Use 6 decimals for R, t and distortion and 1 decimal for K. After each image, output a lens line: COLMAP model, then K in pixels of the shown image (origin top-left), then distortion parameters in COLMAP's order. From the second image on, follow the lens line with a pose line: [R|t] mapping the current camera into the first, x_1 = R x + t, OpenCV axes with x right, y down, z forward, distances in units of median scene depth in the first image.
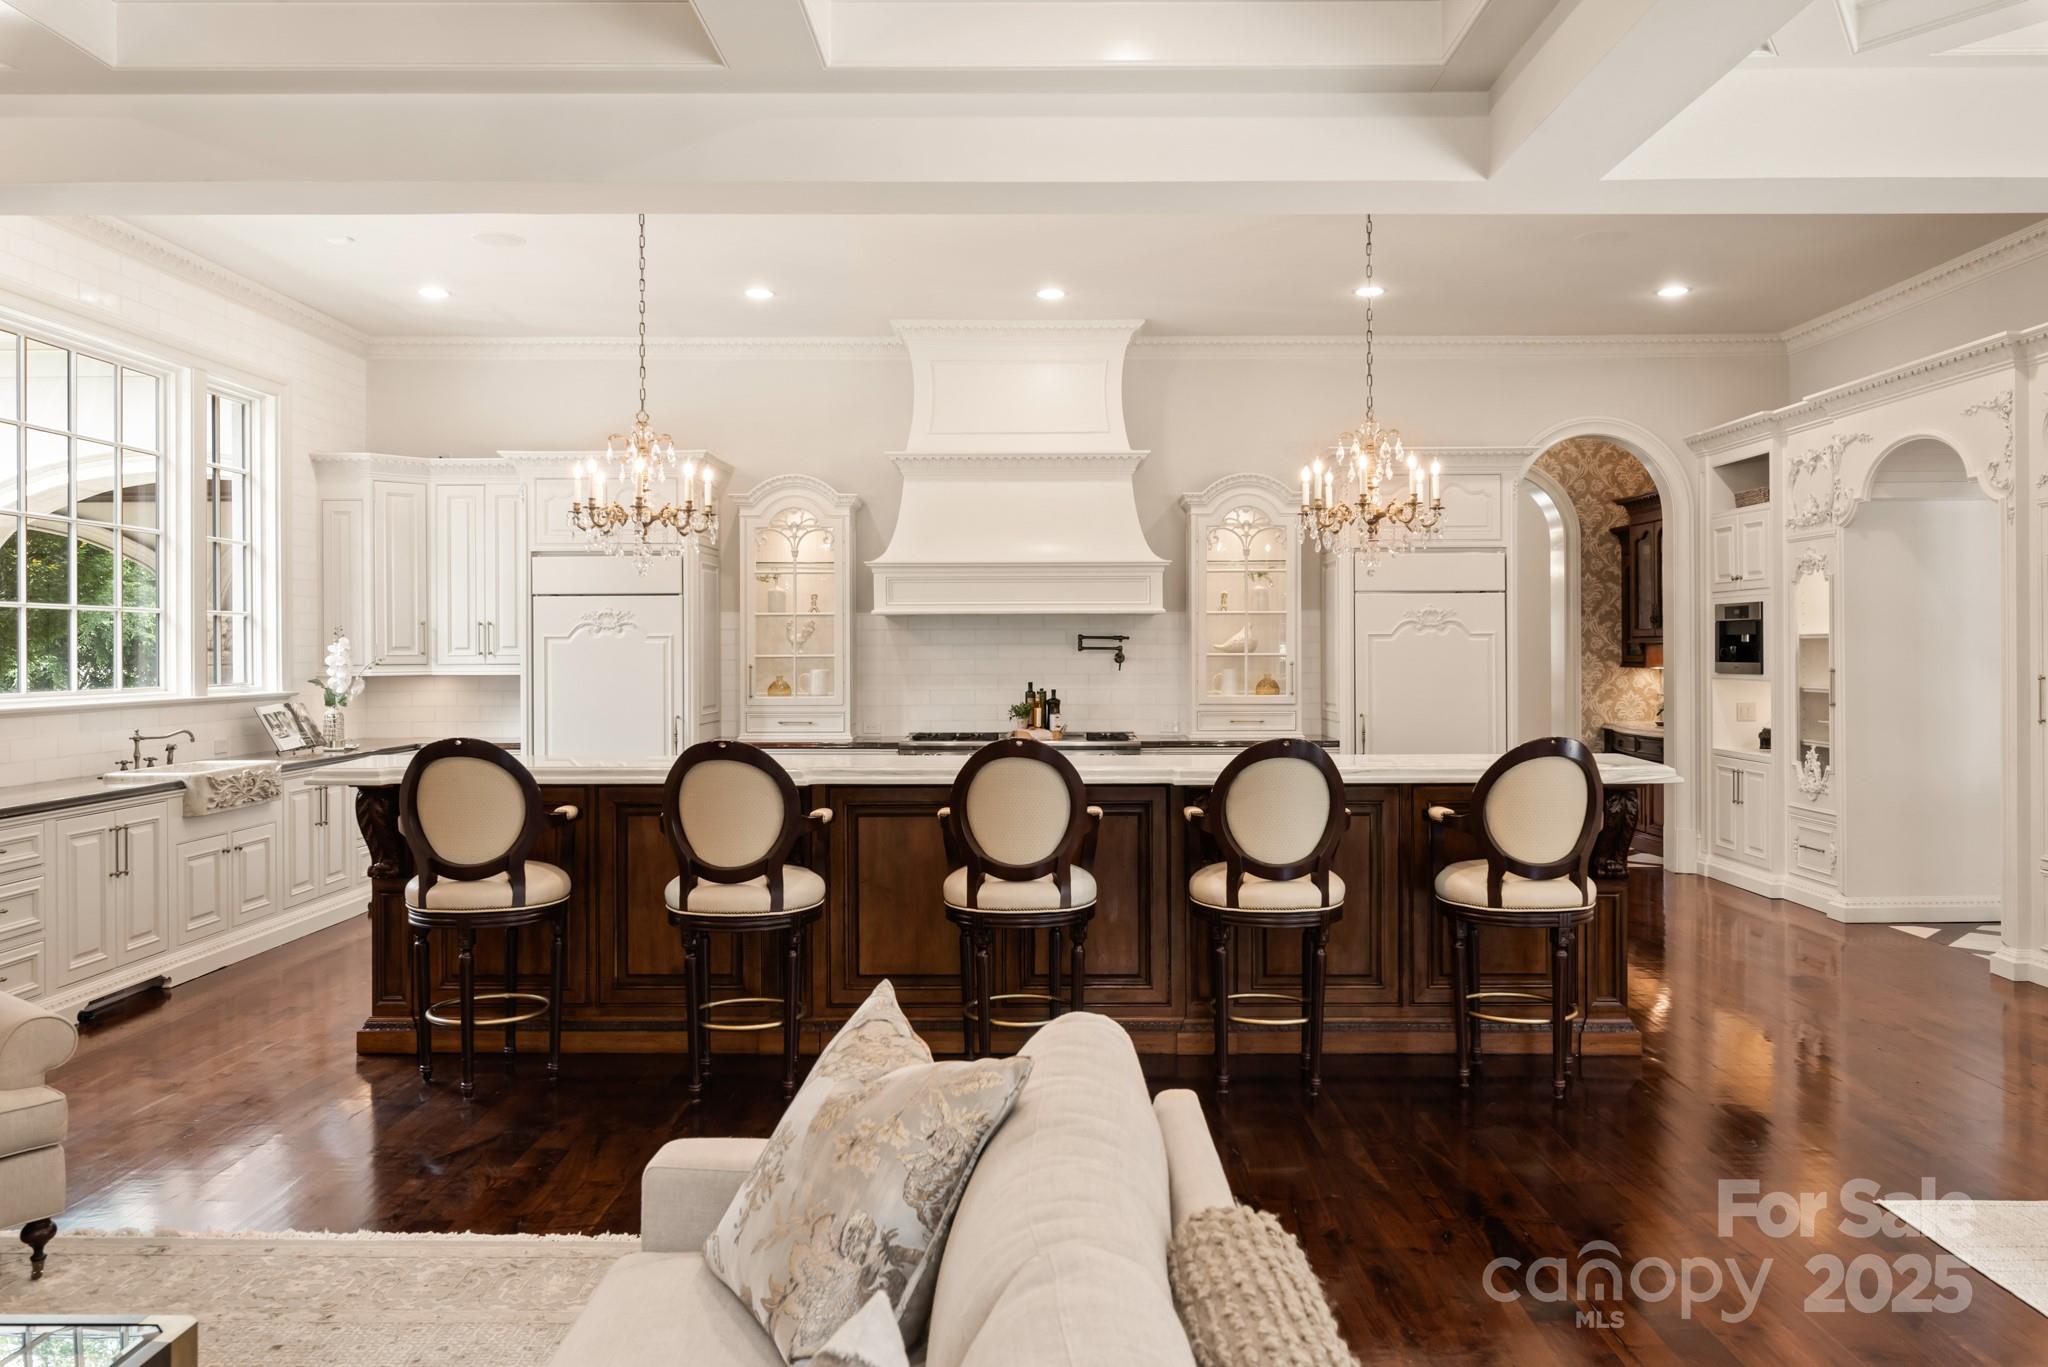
lens RADIAL K [[1428.8, 0, 1020.1], [0, 1428.8, 653.5], [0, 0, 1]] dist [-0.008128, -0.004063]
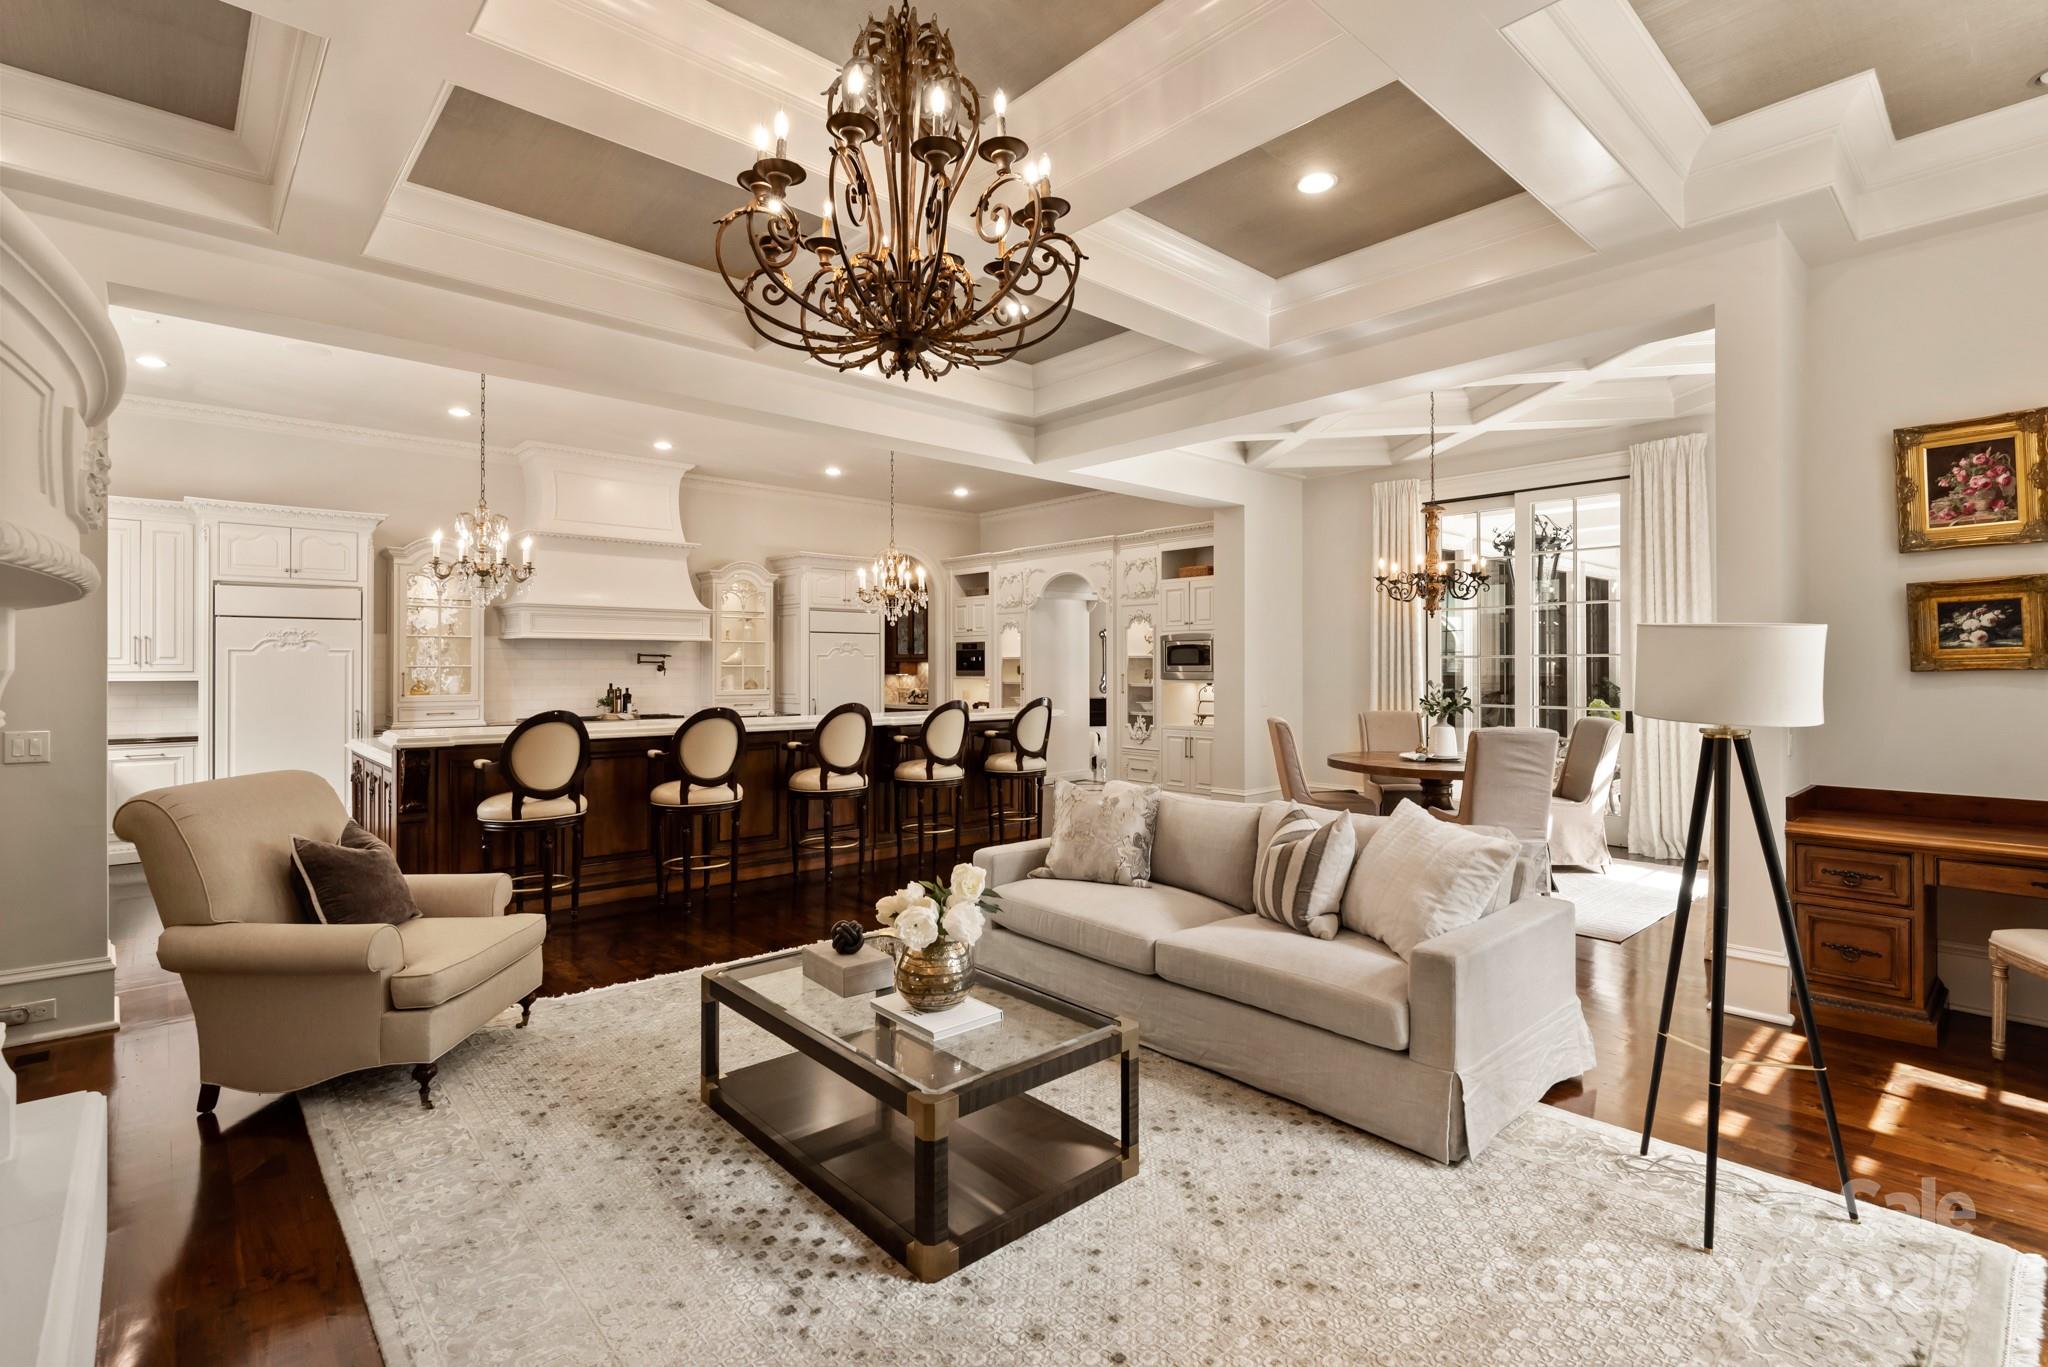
lens RADIAL K [[965.5, 0, 1027.5], [0, 965.5, 664.5], [0, 0, 1]] dist [0.000768, 0.000306]
pose [[0.731729, 0.005750, 0.681572, -0.392323], [0.000516, 0.999959, -0.008990, 0.009320], [-0.681596, 0.006930, 0.731696, -0.088227]]
